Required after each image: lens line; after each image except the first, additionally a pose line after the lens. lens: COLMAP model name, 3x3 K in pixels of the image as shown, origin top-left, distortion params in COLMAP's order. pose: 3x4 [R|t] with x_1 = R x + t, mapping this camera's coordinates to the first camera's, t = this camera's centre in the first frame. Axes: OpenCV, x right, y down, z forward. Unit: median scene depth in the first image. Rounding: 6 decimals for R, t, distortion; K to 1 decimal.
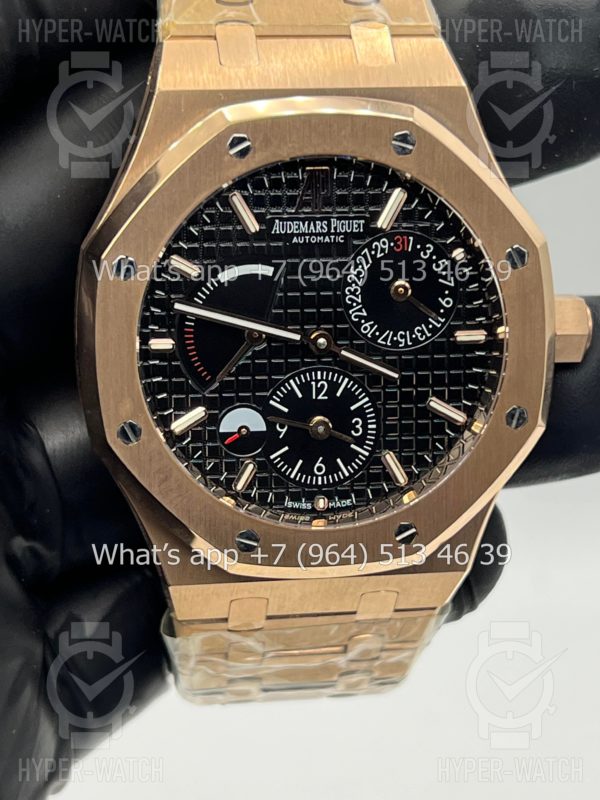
lens RADIAL K [[1784.5, 0, 300.0], [0, 1784.5, 400.0], [0, 0, 1]] dist [-0.001618, 0.380088]
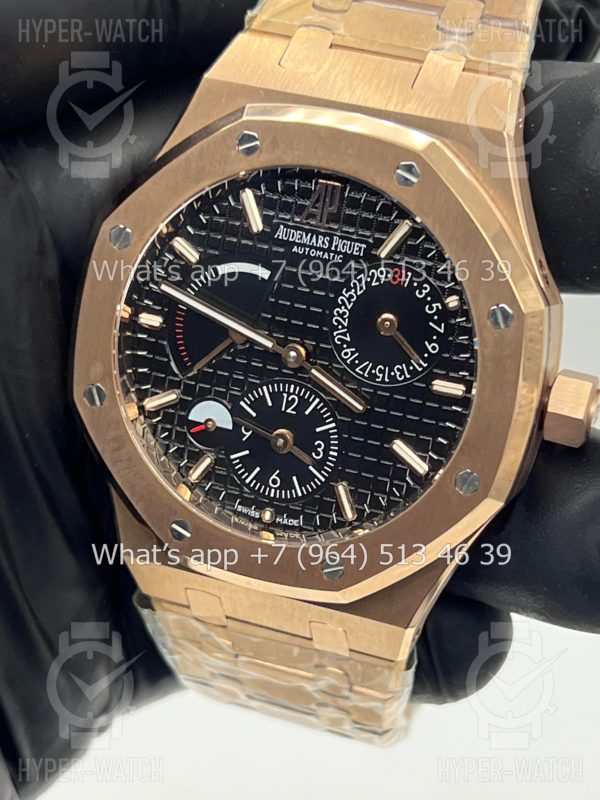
lens RADIAL K [[1804.7, 0, 300.0], [0, 1804.7, 400.0], [0, 0, 1]] dist [0.005370, -0.310556]
pose [[0.894063, 0.244254, -0.375487, 0.391509], [-0.250257, 0.967598, 0.033542, -0.042448], [0.371513, 0.063980, 0.926221, 0.078130]]
